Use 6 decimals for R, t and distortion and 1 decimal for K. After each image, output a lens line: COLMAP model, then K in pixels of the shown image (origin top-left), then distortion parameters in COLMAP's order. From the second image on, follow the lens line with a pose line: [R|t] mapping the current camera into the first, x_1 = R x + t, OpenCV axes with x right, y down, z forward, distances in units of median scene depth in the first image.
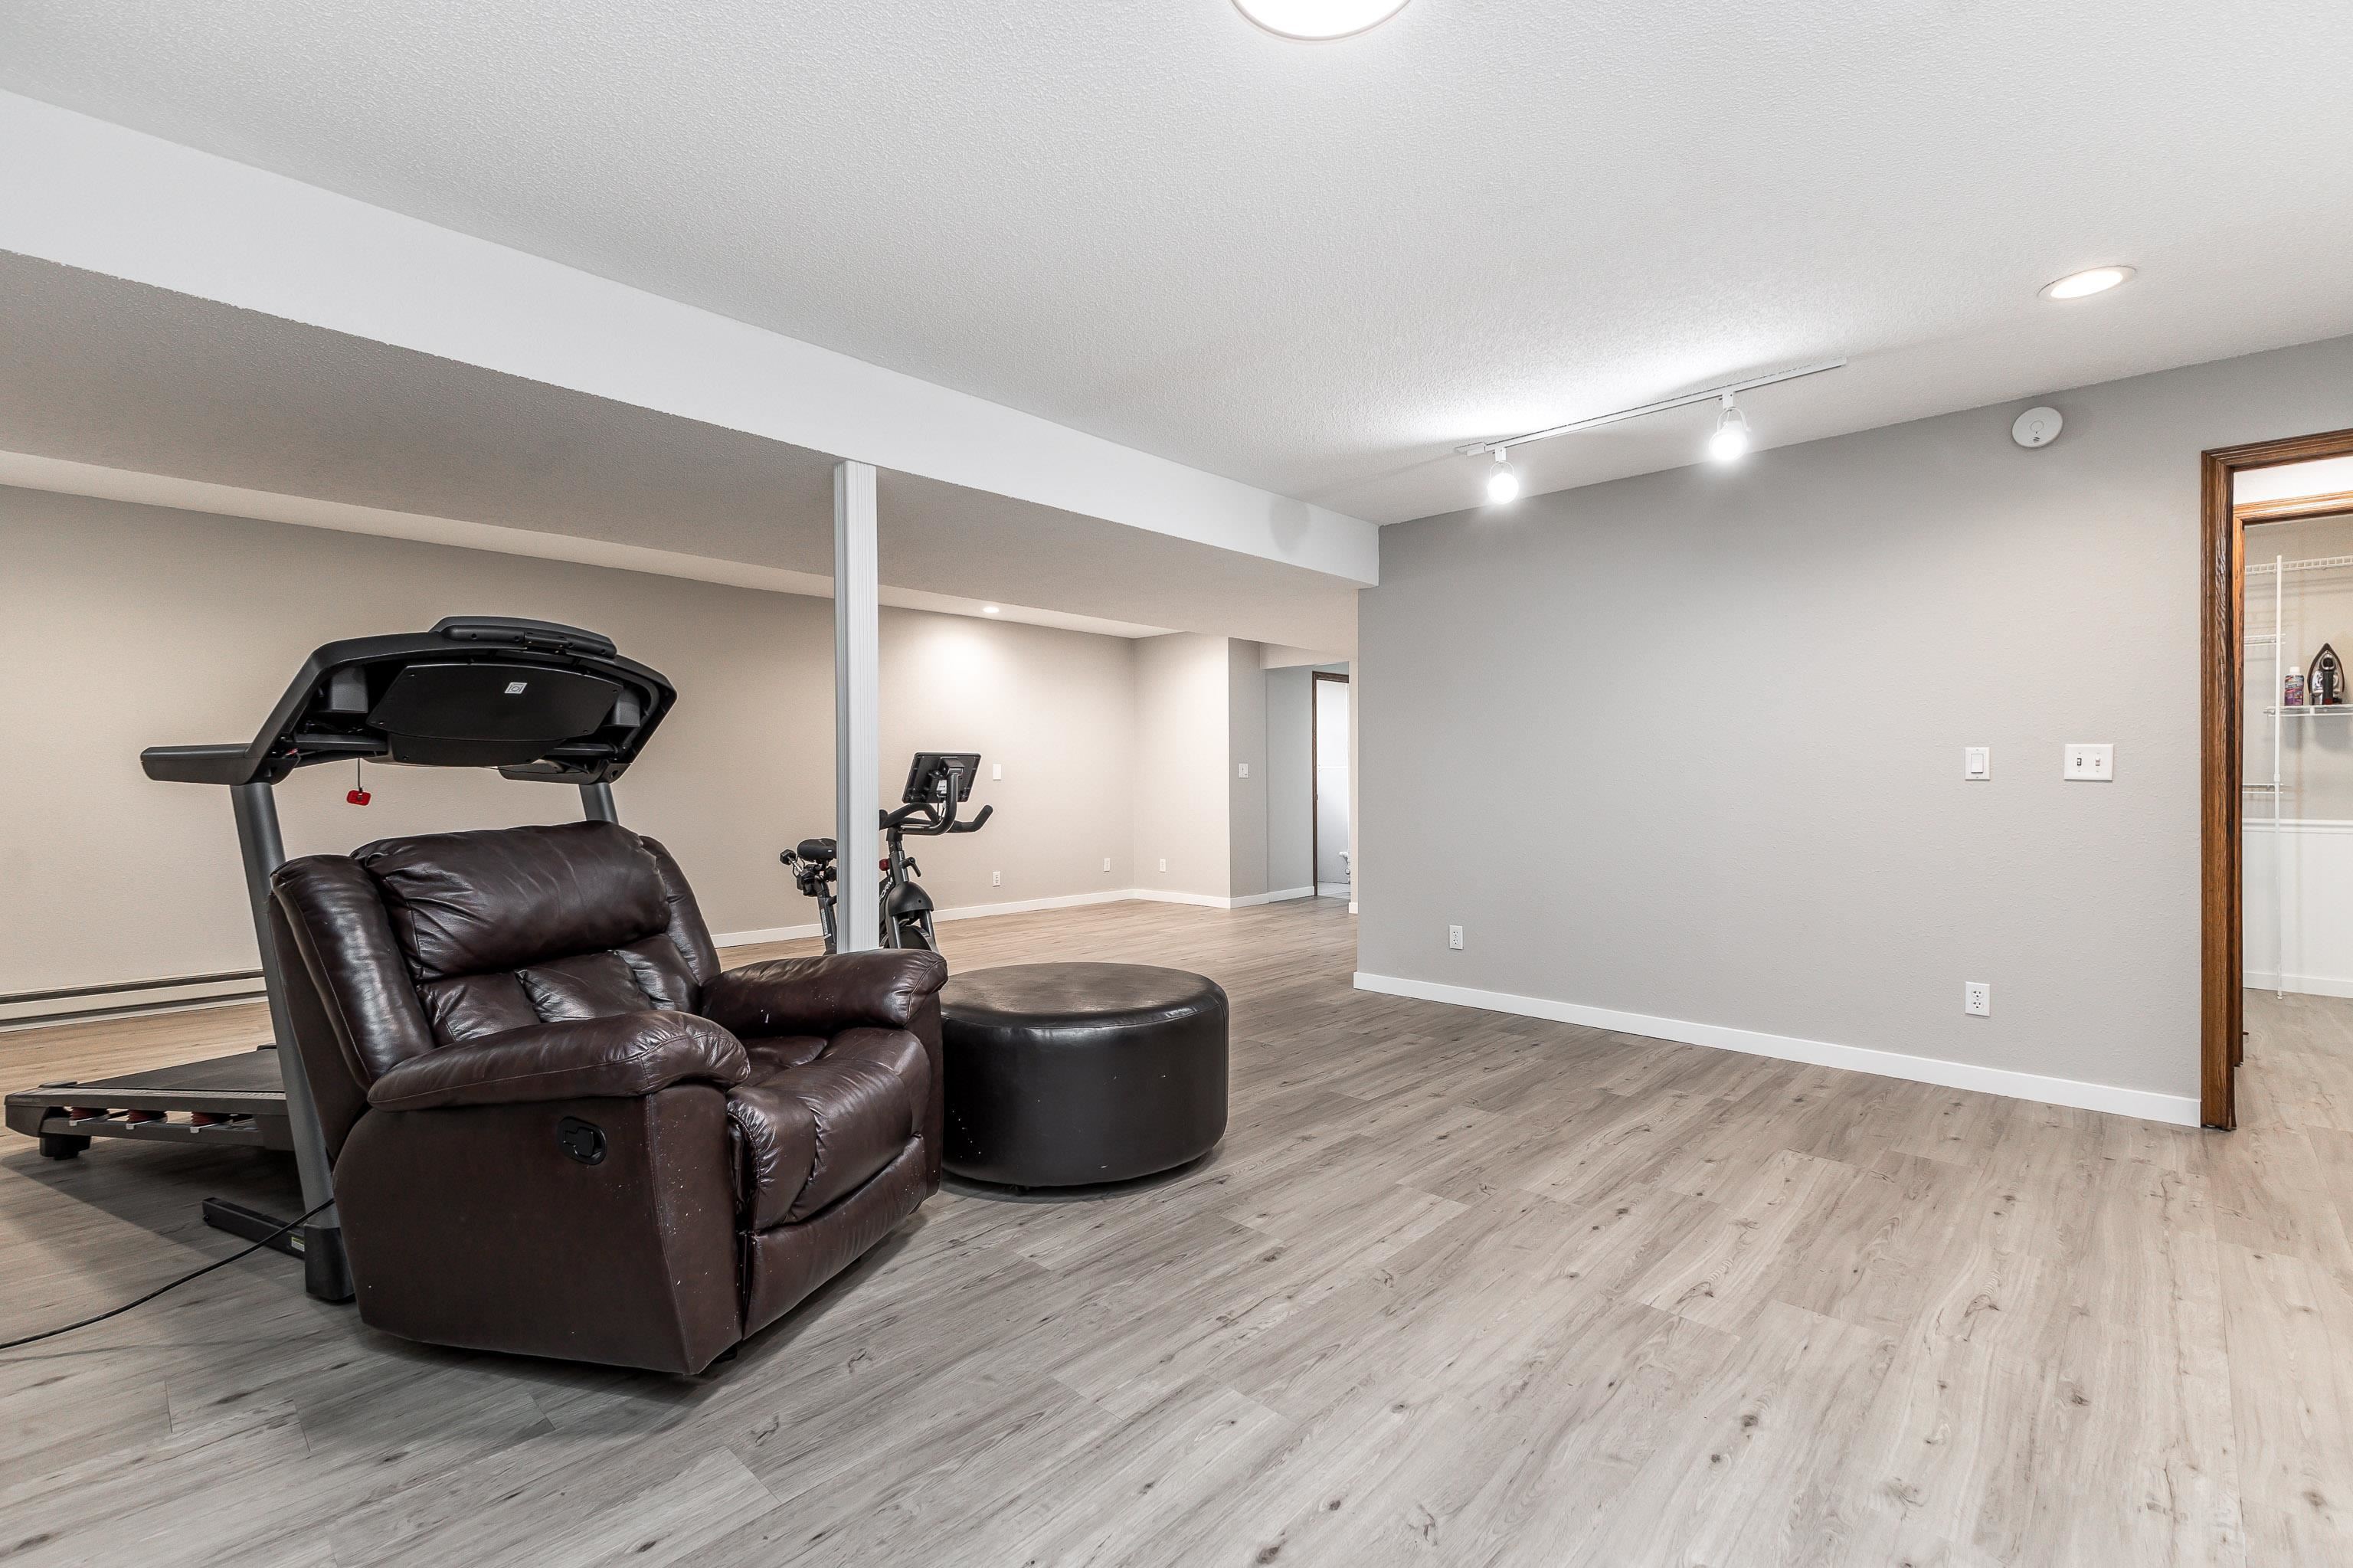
lens RADIAL K [[1042.4, 0, 1182.8], [0, 1042.4, 788.9], [0, 0, 1]] dist [0.013644, -0.004428]
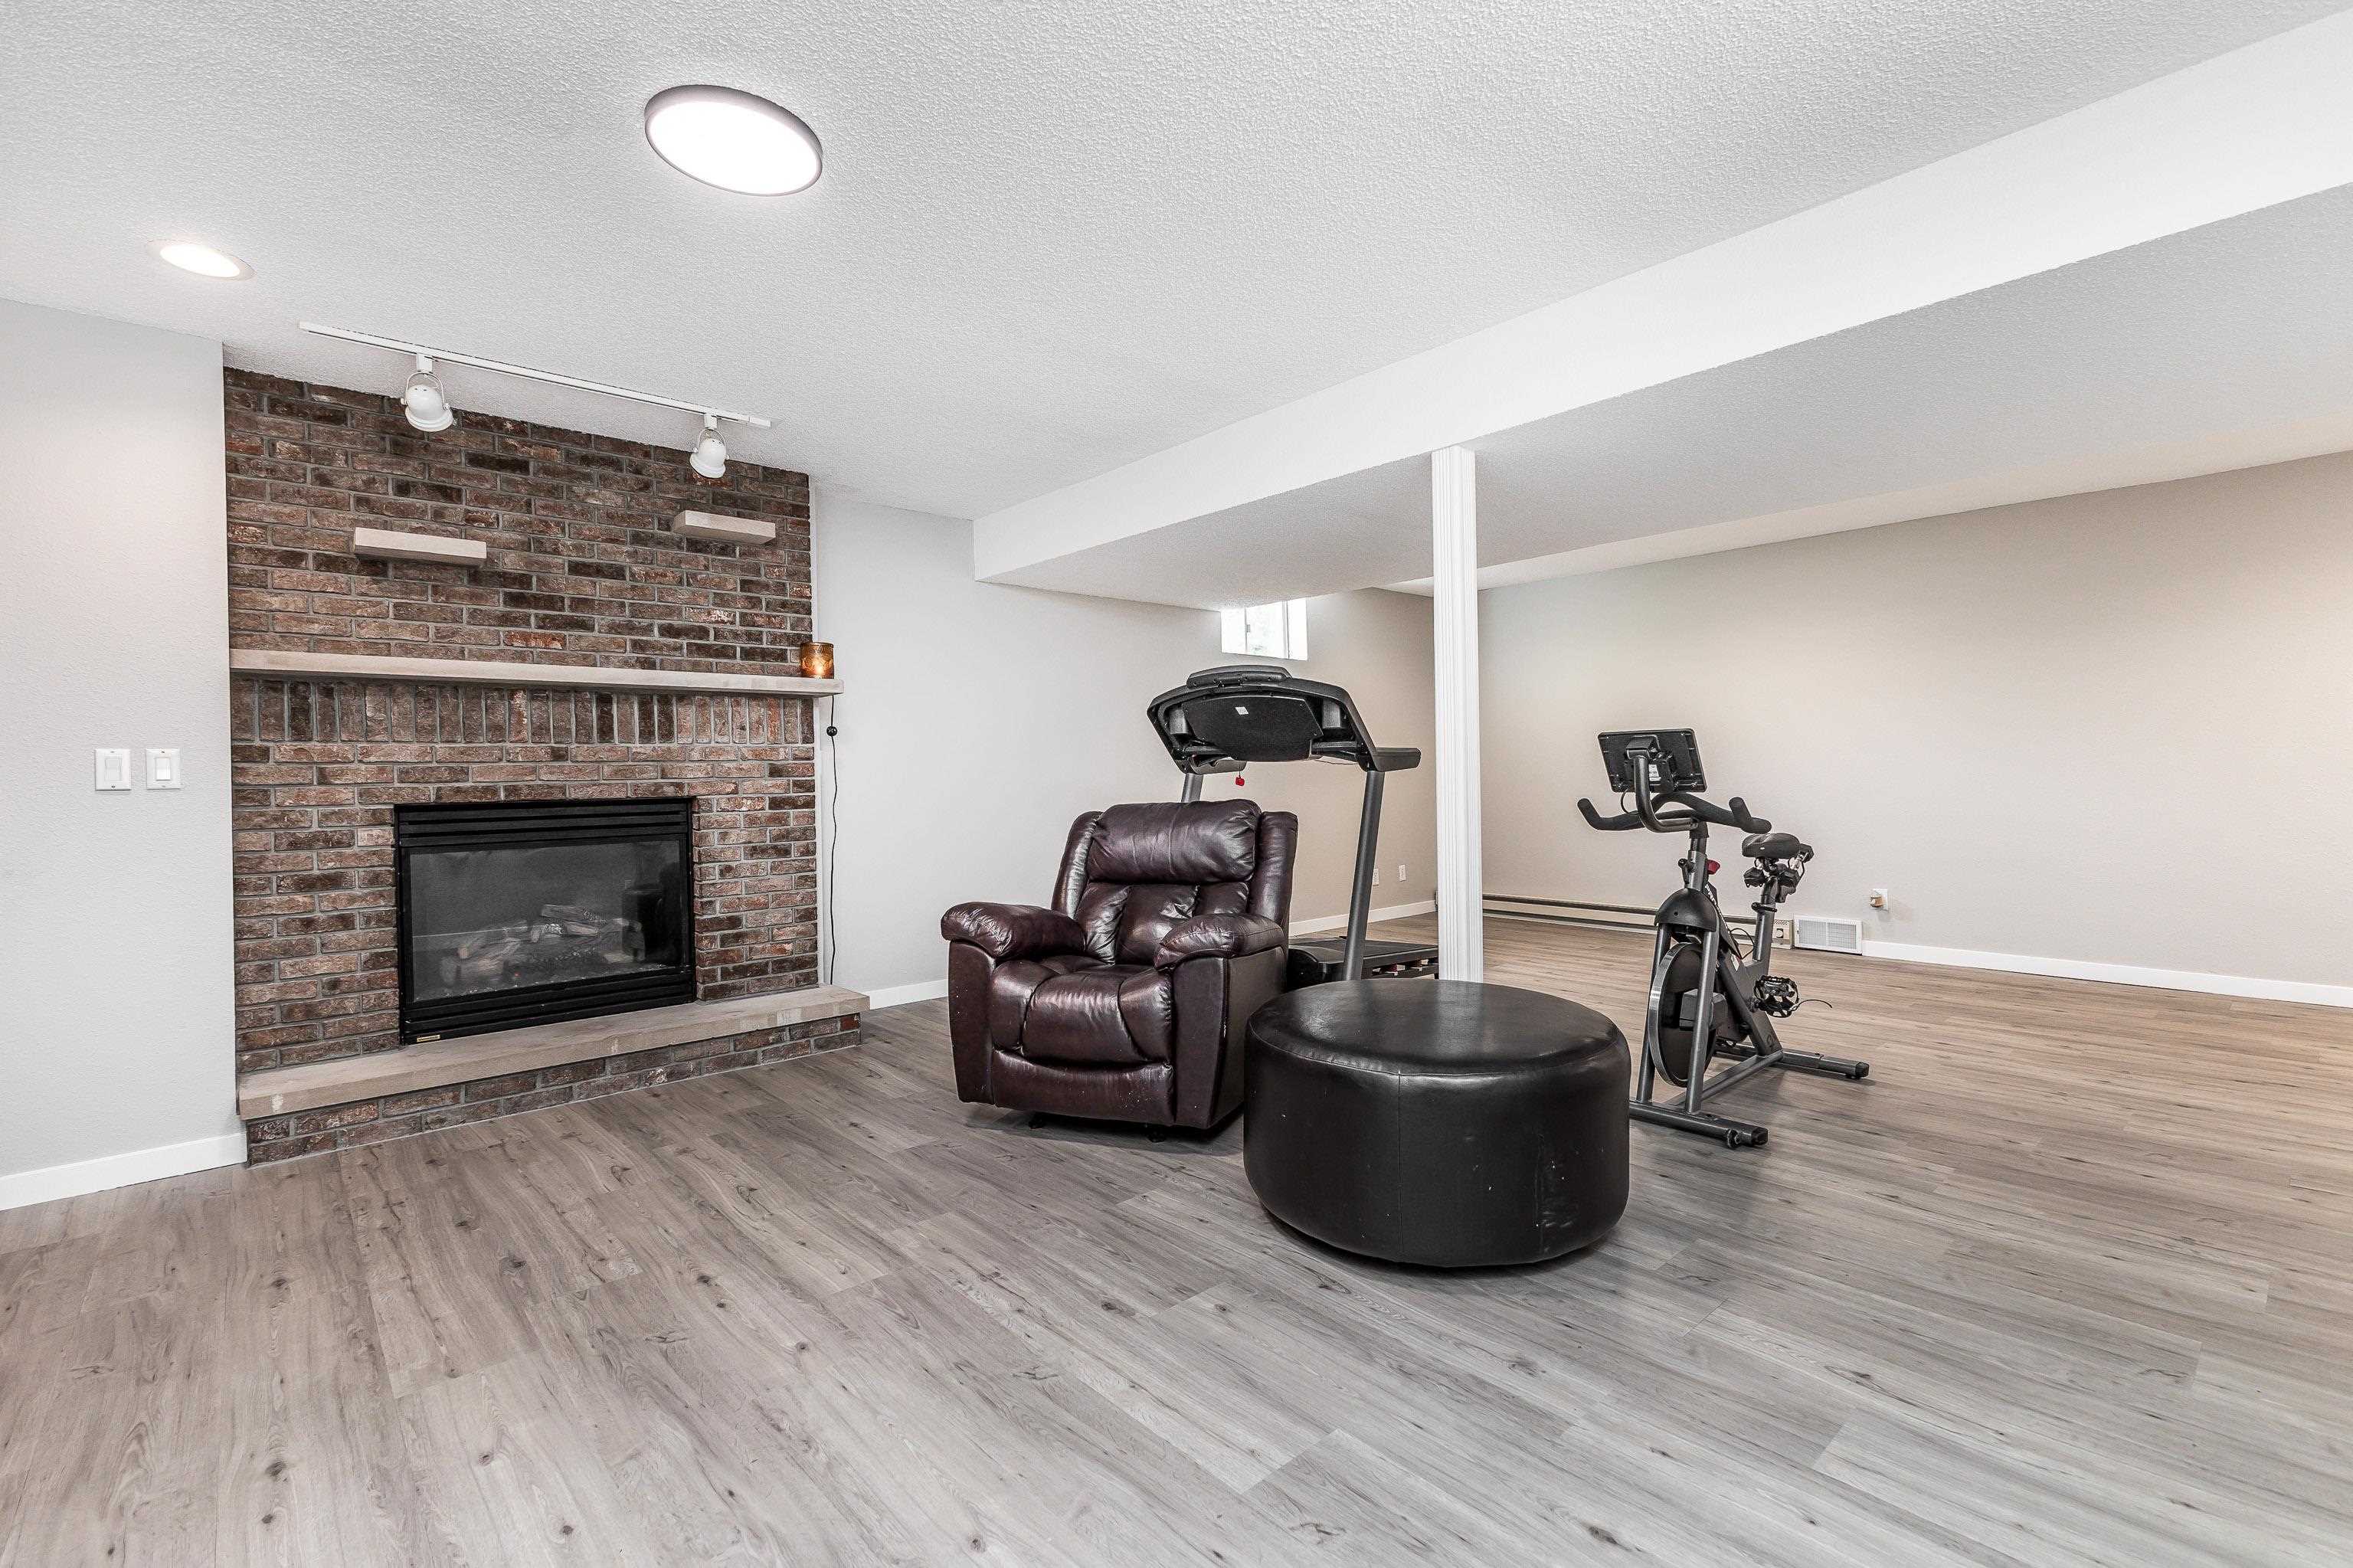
lens RADIAL K [[1042.4, 0, 1198.9], [0, 1042.4, 781.9], [0, 0, 1]] dist [0.013644, -0.004428]
pose [[-0.075305, 0.012982, -0.997076, 1.017705], [0.008289, 0.999889, 0.012392, -0.013580], [0.997126, -0.007332, -0.075404, 1.205300]]
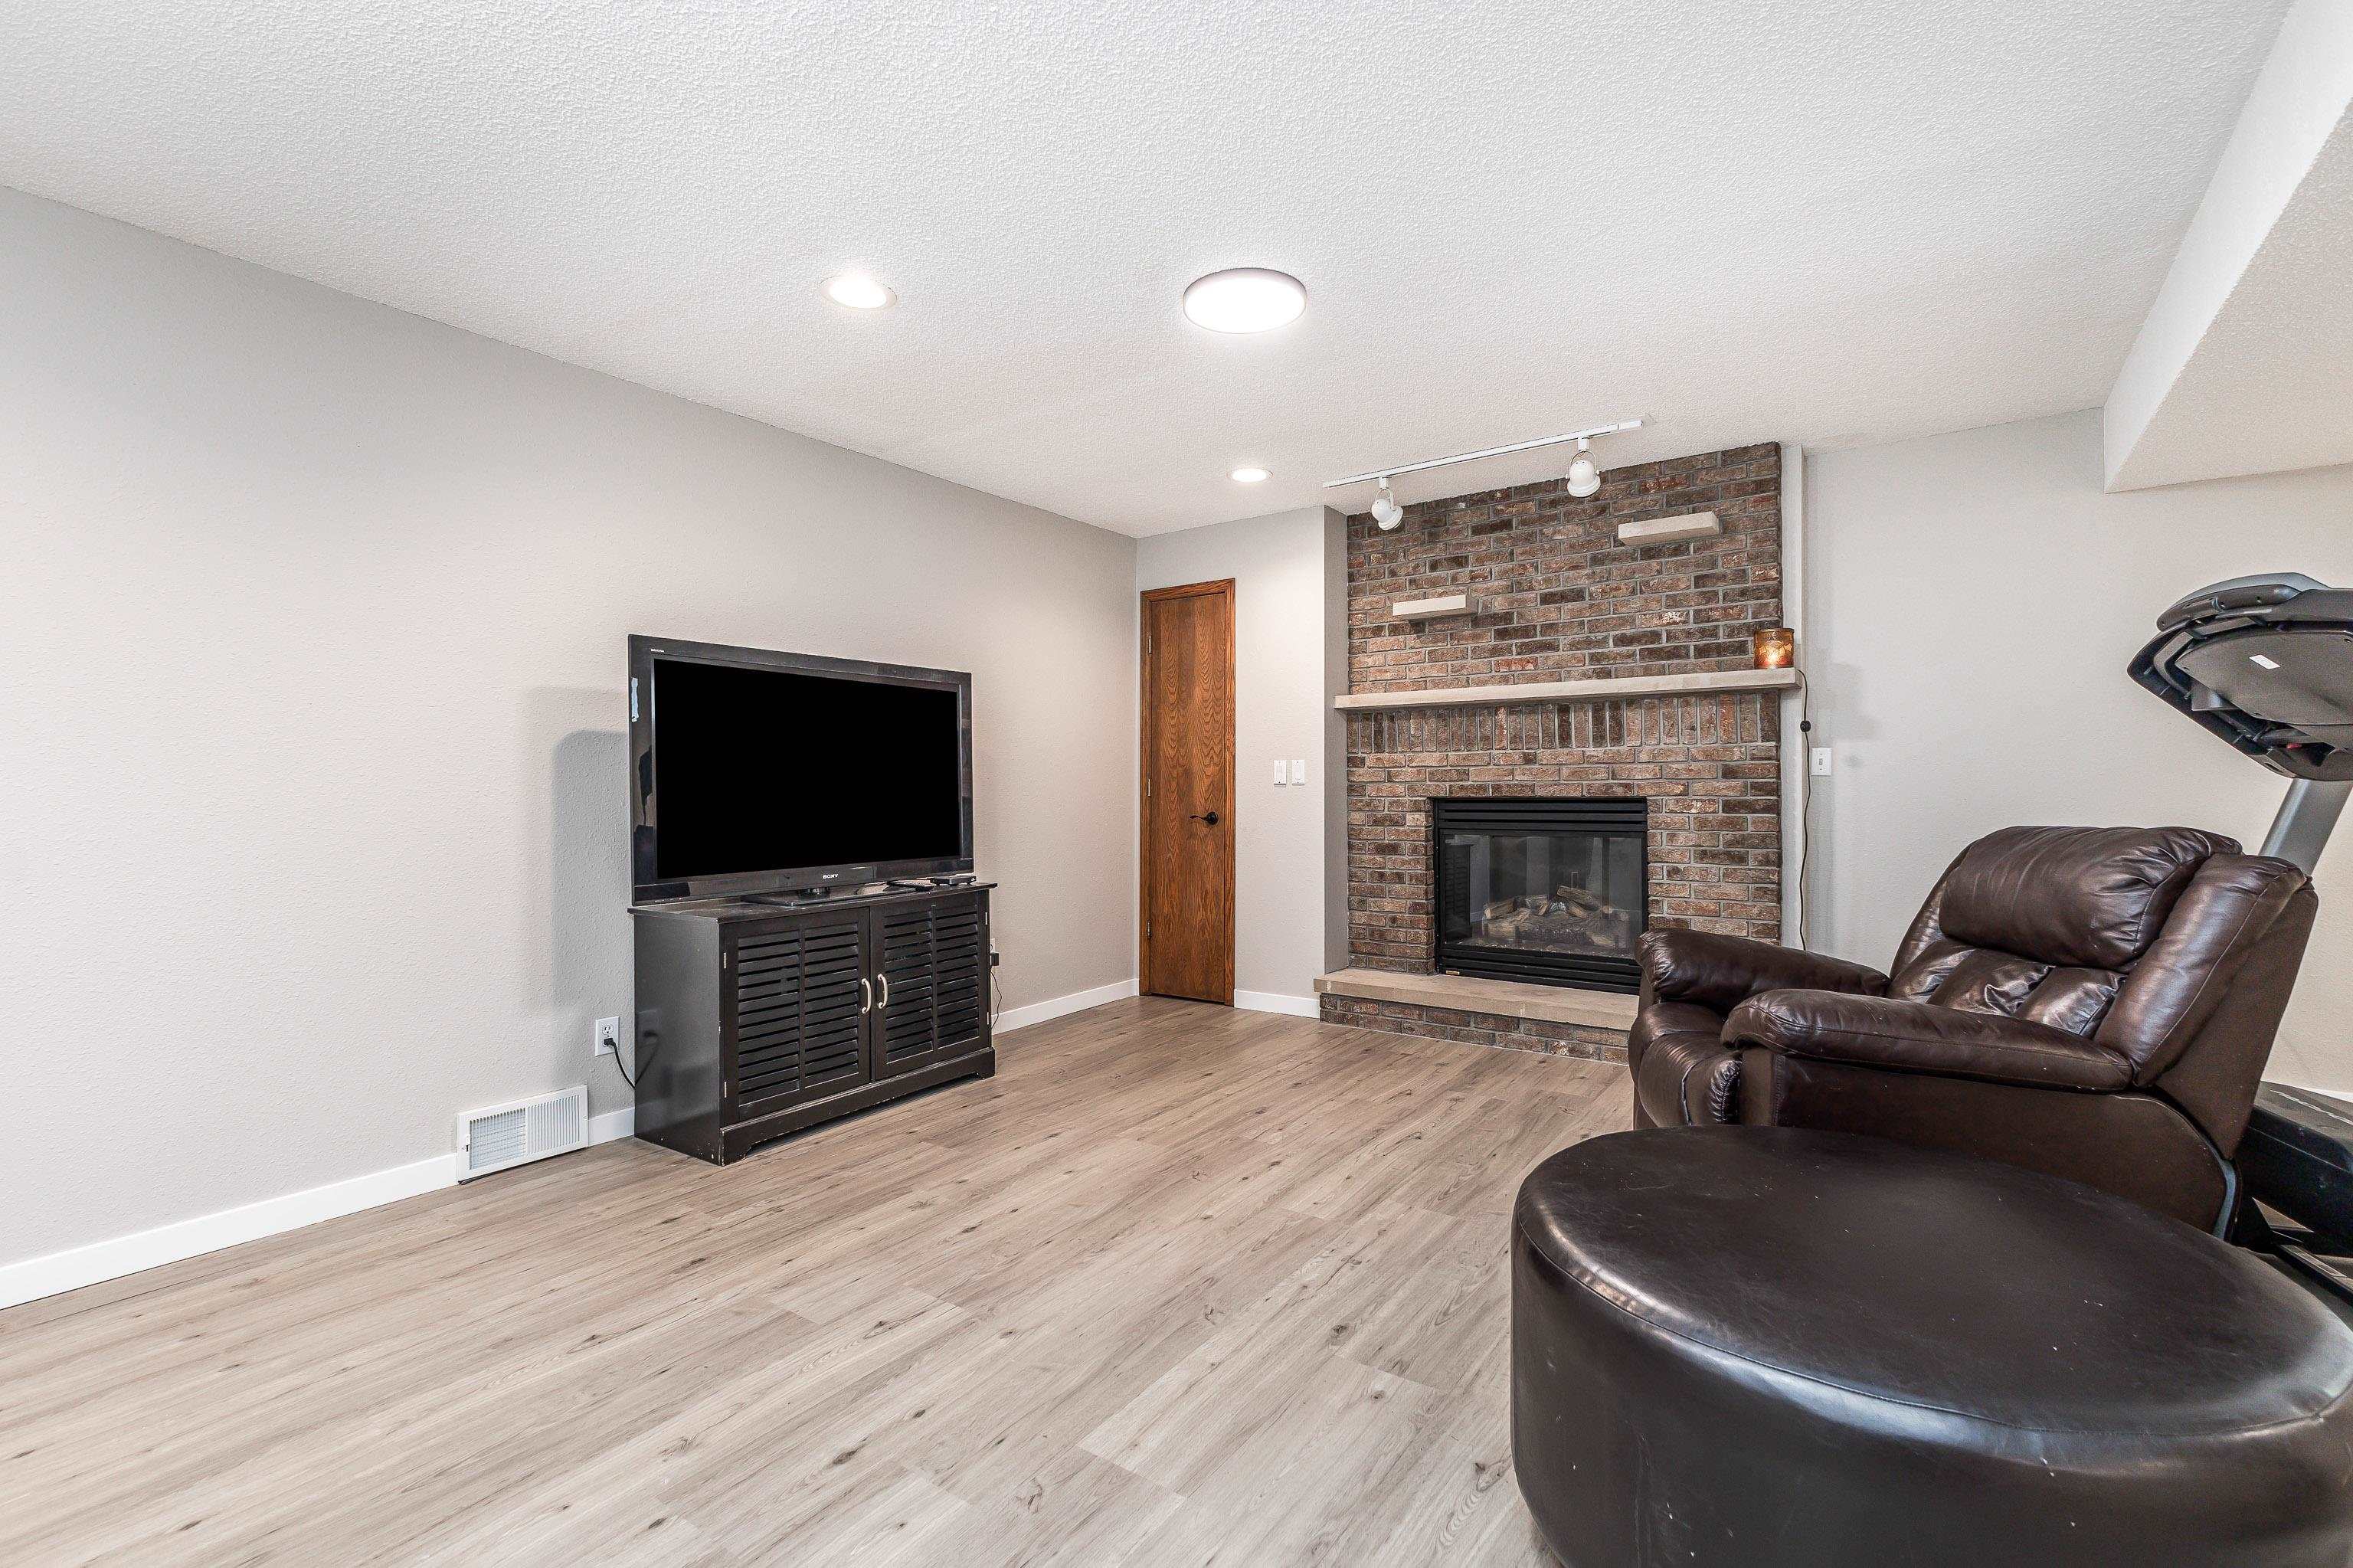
lens RADIAL K [[1042.4, 0, 1180.3], [0, 1042.4, 780.1], [0, 0, 1]] dist [0.013644, -0.004428]
pose [[-0.990471, 0.008577, -0.137454, 0.350075], [0.008225, 0.999961, 0.003126, -0.016047], [0.137475, 0.001965, -0.990503, 1.942002]]
